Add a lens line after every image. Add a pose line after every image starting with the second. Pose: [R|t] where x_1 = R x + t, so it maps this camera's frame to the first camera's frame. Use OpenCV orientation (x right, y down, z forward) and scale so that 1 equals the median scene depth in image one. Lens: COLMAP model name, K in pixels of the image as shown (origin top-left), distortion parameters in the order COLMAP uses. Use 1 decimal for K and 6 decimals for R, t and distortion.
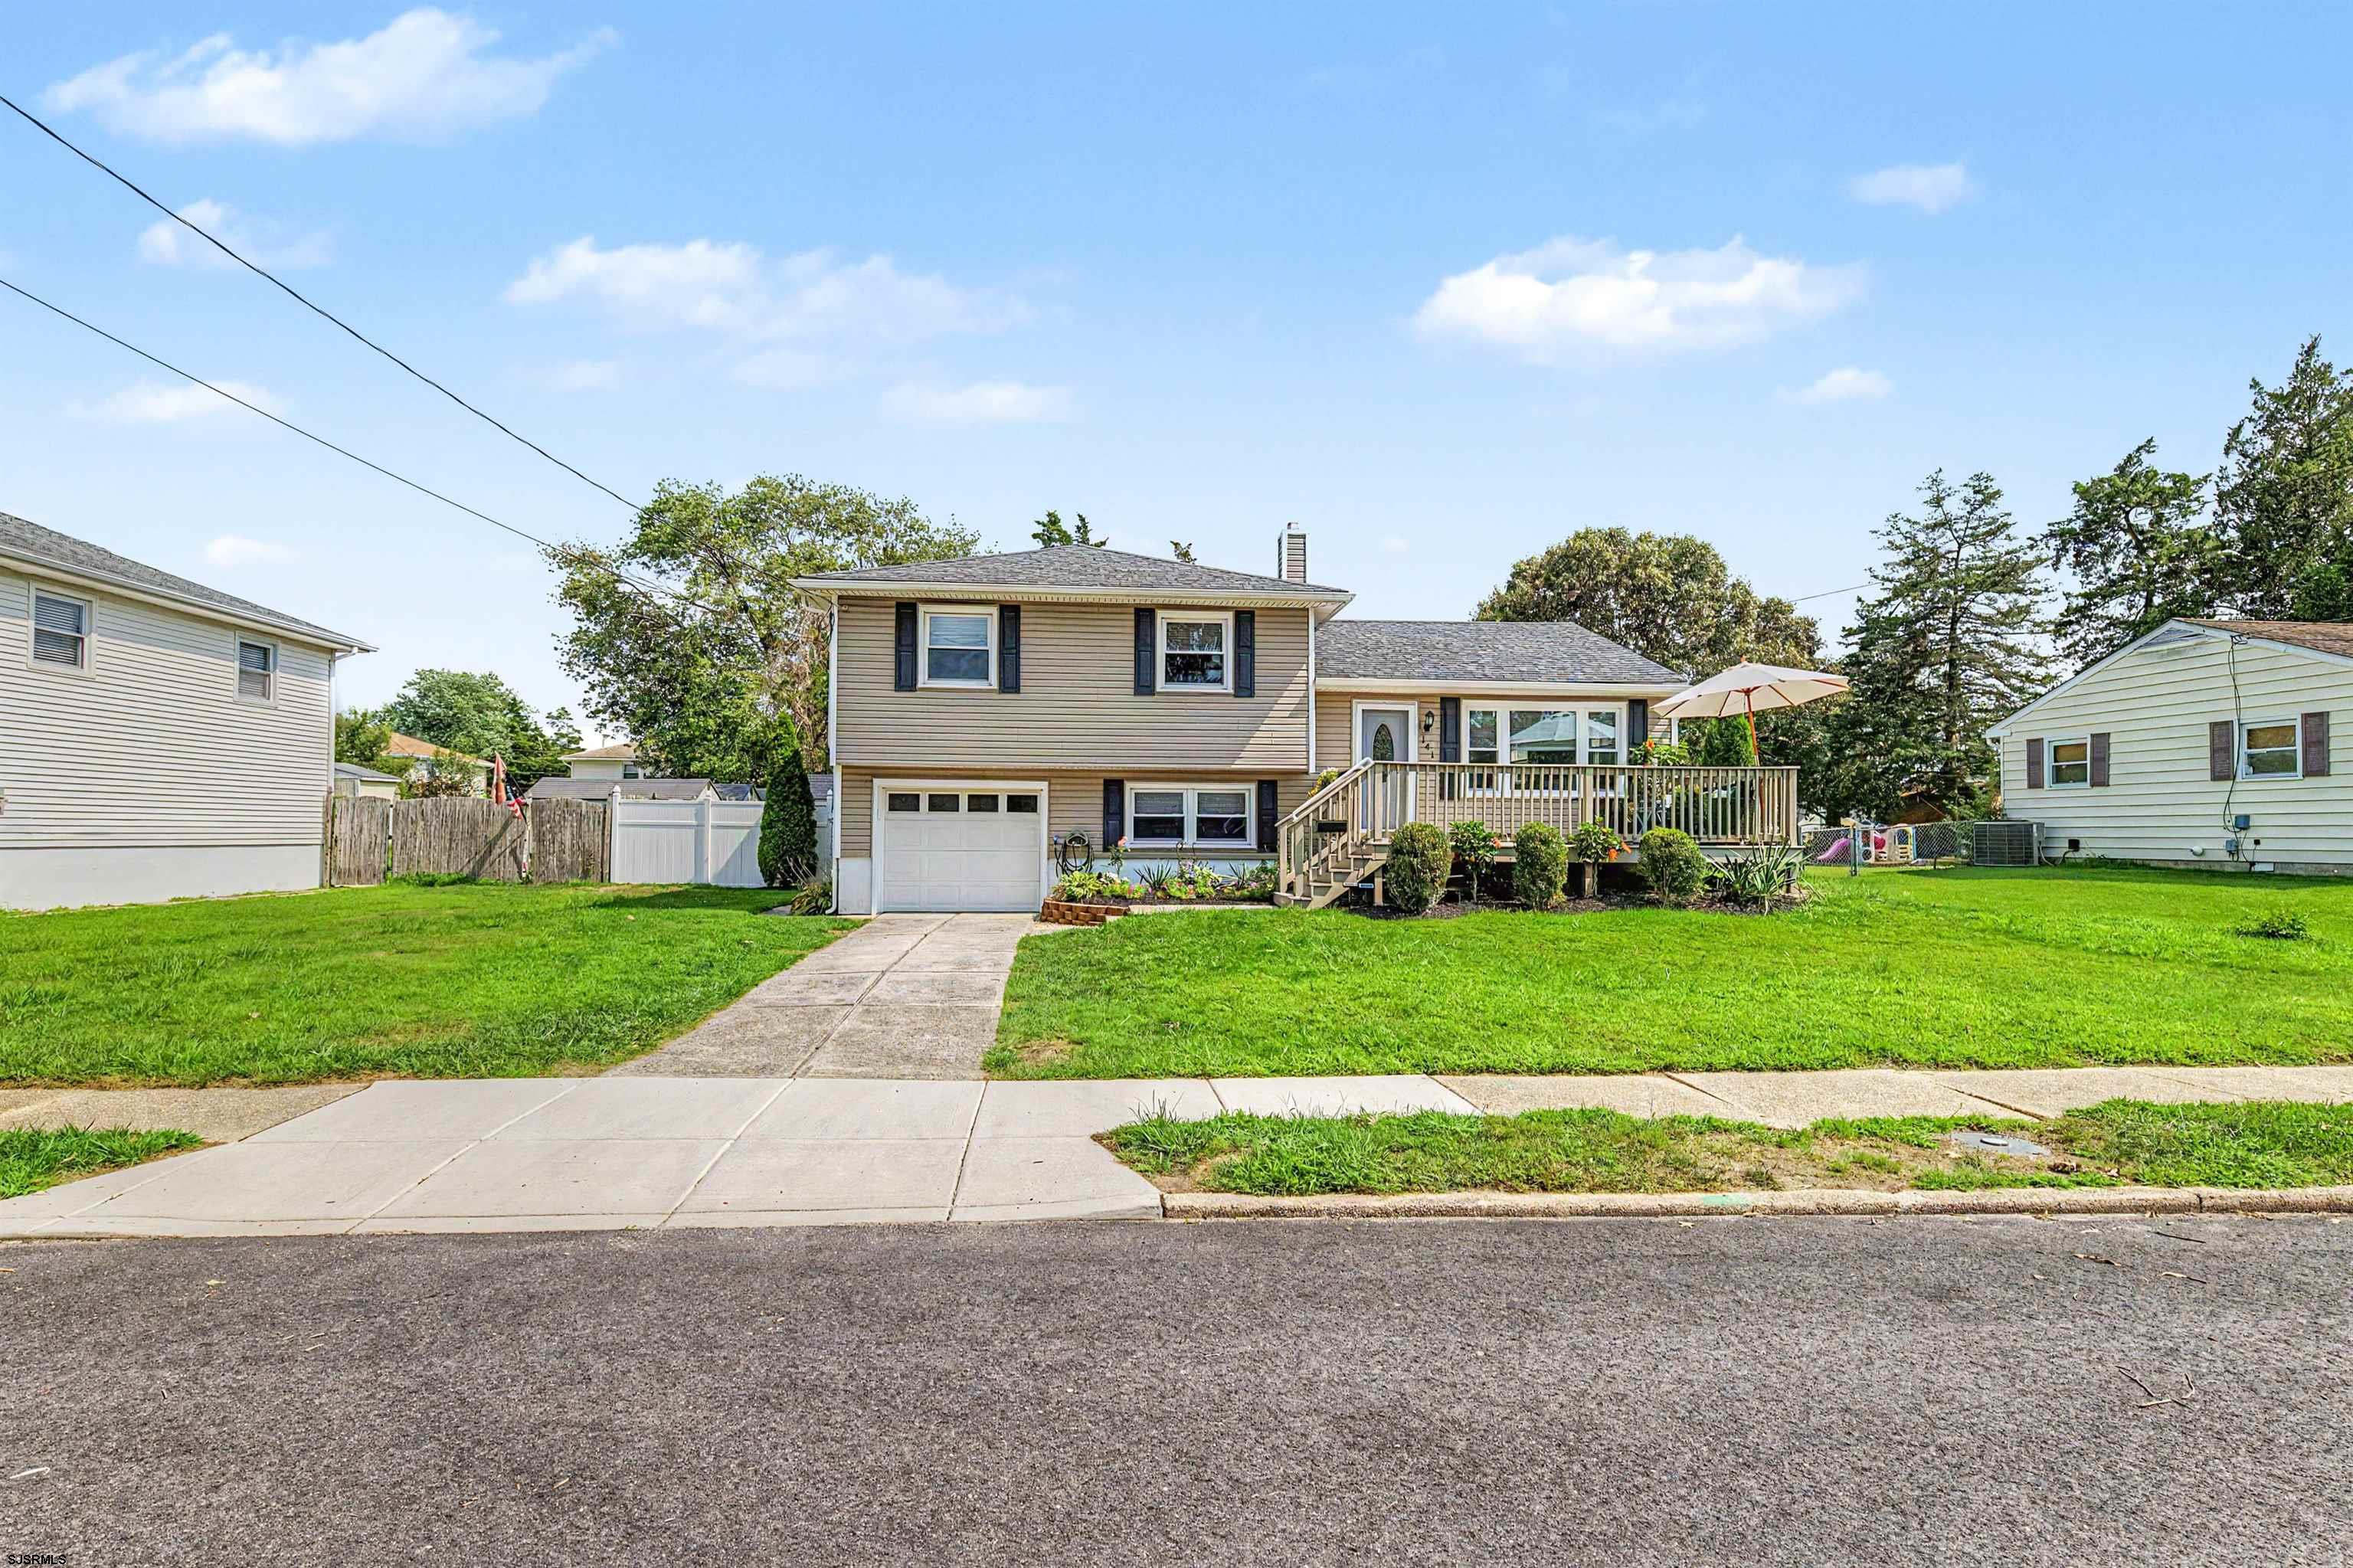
lens RADIAL K [[1147.5, 0, 1163.7], [0, 1147.5, 797.5], [0, 0, 1]] dist [0.019218, -0.000336]
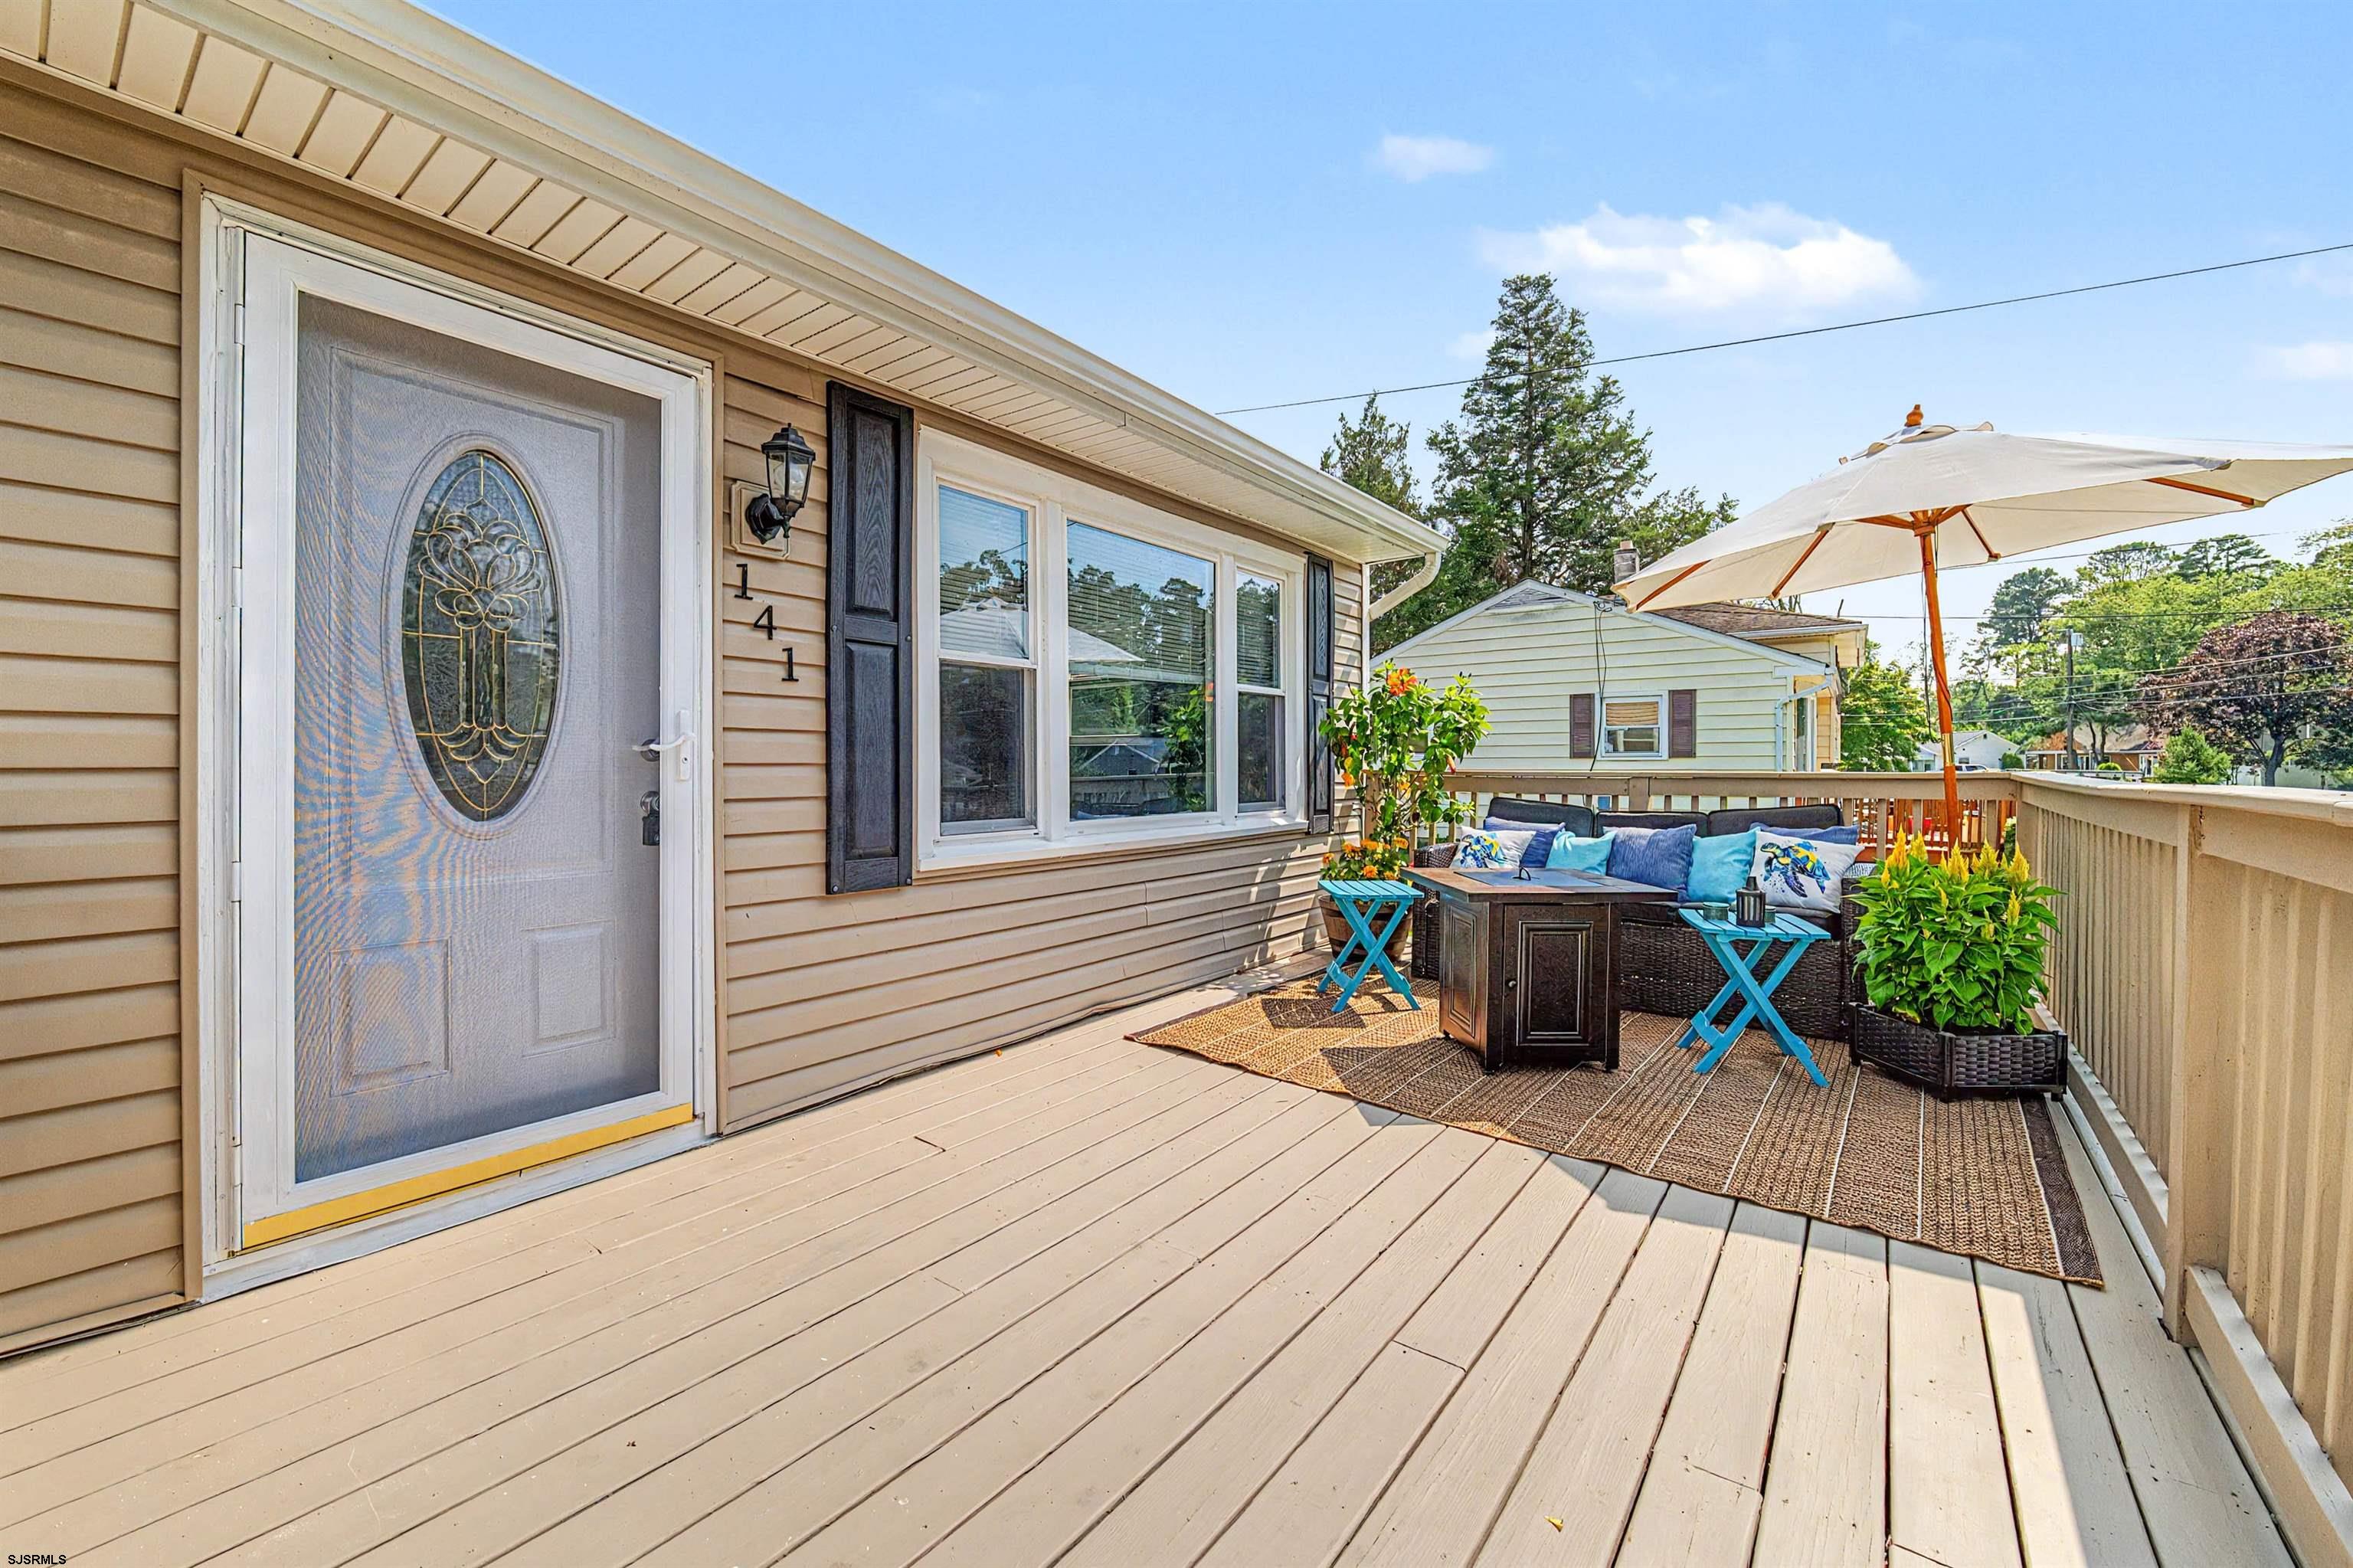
lens RADIAL K [[929.8, 0, 1166.1], [0, 929.8, 767.2], [0, 0, 1]] dist [-0.006802, -0.000068]
pose [[0.672115, -0.009216, 0.740390, 0.156426], [-0.018436, 0.999404, 0.029176, -0.025090], [-0.740217, -0.033259, 0.671544, 0.827725]]
